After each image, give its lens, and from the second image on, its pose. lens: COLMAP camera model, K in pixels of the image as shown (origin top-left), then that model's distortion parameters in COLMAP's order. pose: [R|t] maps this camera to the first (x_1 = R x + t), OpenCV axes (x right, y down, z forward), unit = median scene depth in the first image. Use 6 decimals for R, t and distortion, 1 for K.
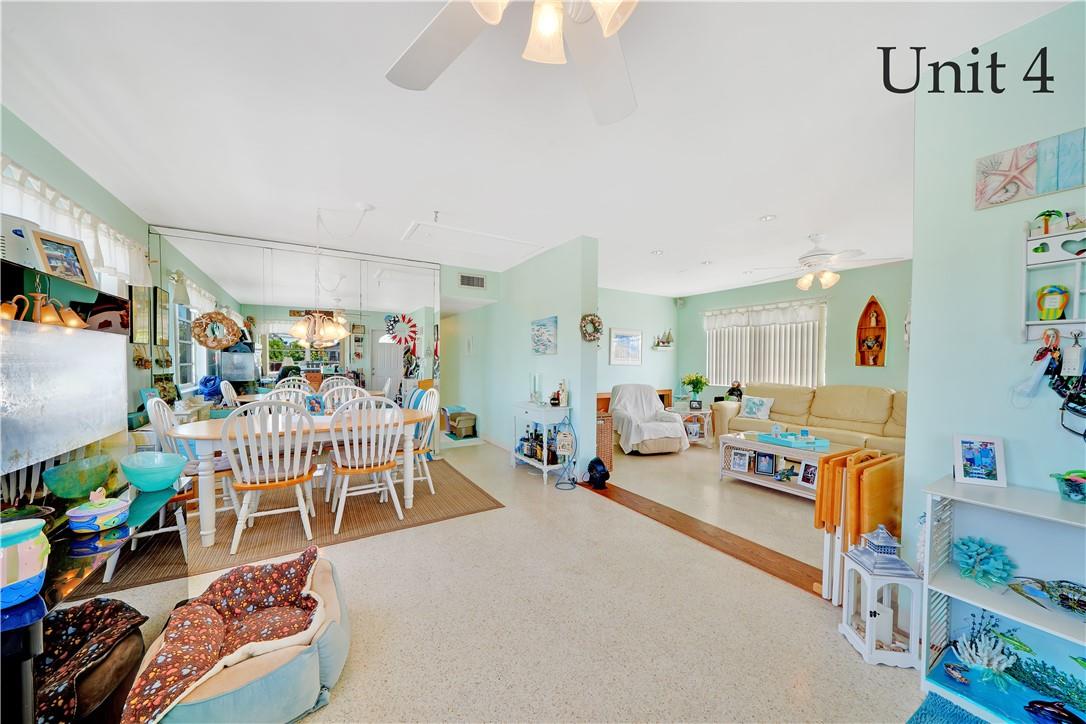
lens RADIAL K [[379.8, 0, 543.0], [0, 379.8, 362.0], [0, 0, 1]] dist [-0.009649, -0.000082]
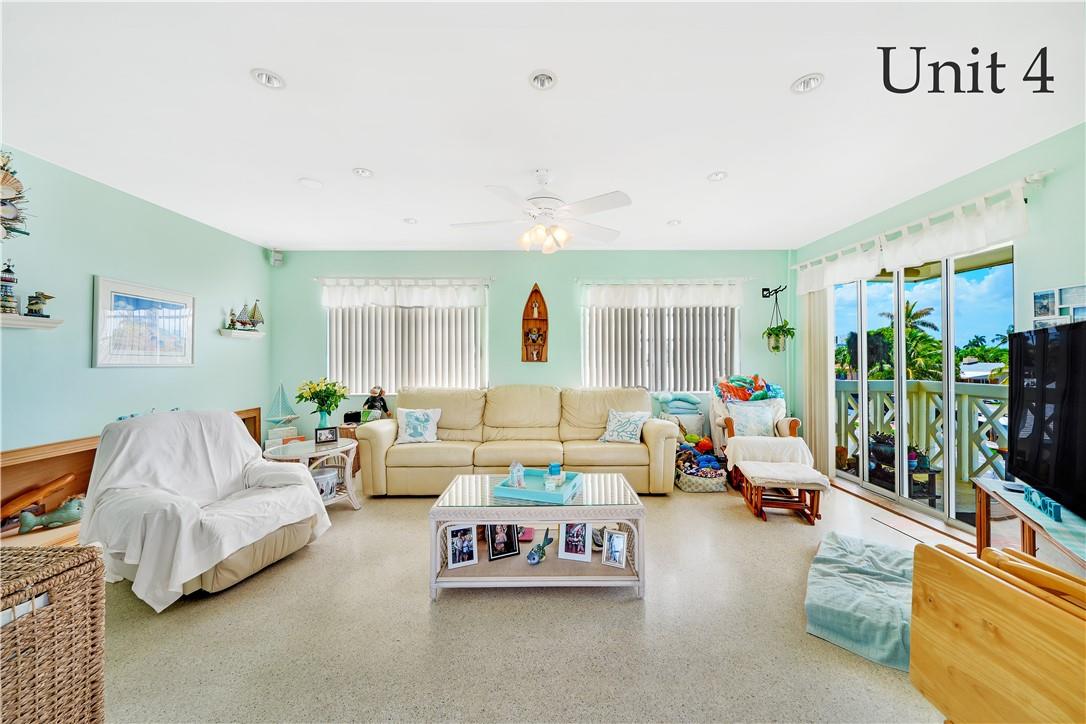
lens RADIAL K [[379.8, 0, 543.0], [0, 379.8, 362.0], [0, 0, 1]] dist [-0.009649, -0.000082]
pose [[0.511675, -0.013115, 0.859079, 0.093724], [0.006042, 0.999914, 0.011667, 0.000678], [-0.859158, -0.000779, 0.511710, 0.462421]]
